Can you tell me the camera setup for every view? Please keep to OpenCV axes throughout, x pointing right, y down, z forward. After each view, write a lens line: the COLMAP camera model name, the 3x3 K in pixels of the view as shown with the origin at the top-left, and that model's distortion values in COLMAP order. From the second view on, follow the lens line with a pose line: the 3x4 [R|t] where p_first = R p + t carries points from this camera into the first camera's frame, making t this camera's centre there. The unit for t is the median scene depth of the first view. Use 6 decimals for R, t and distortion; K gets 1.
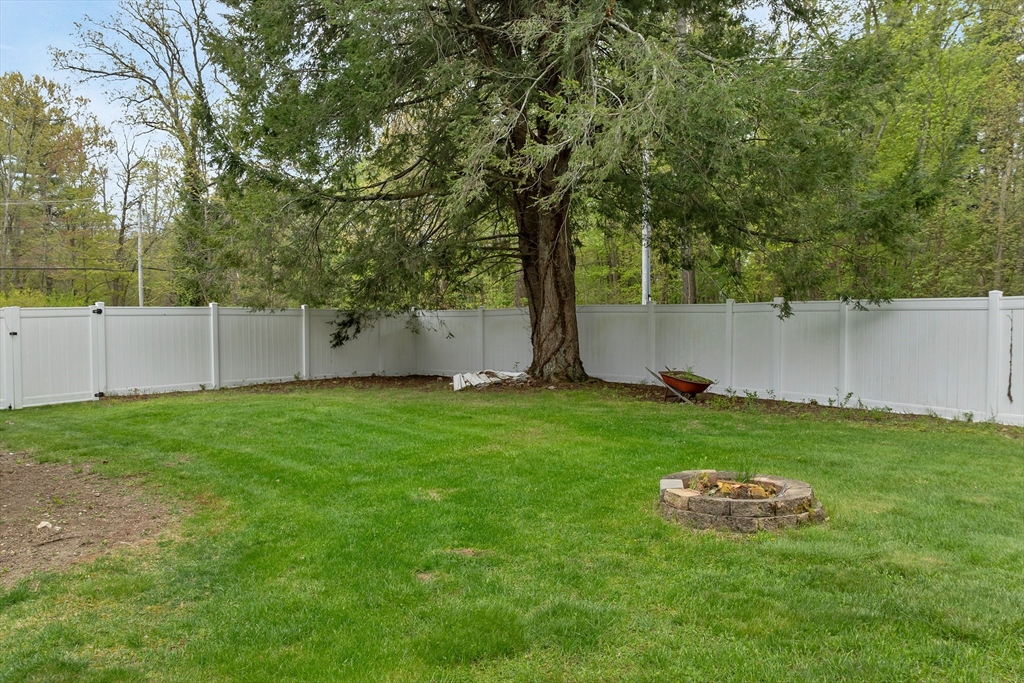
lens RADIAL K [[737.5, 0, 515.4], [0, 737.5, 340.8], [0, 0, 1]] dist [-0.024444, -0.029741]
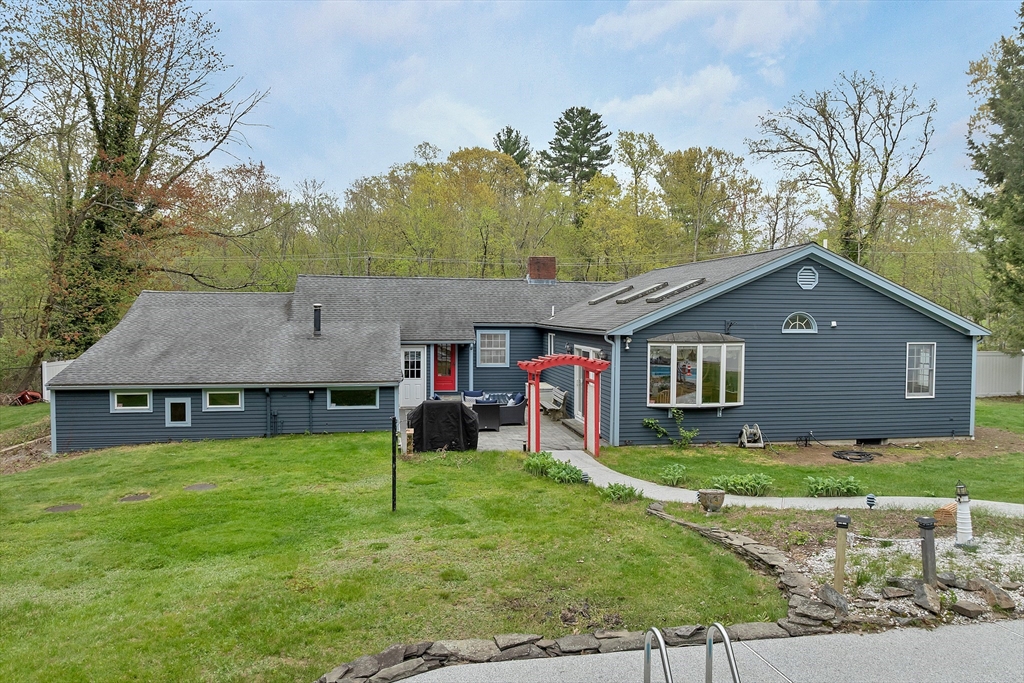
lens RADIAL K [[737.5, 0, 515.4], [0, 737.5, 340.8], [0, 0, 1]] dist [-0.024444, -0.029741]
pose [[0.754628, 0.030680, -0.655435, -0.032000], [-0.026146, 0.999519, 0.016684, -0.023678], [0.655631, 0.004547, 0.755067, -0.345680]]
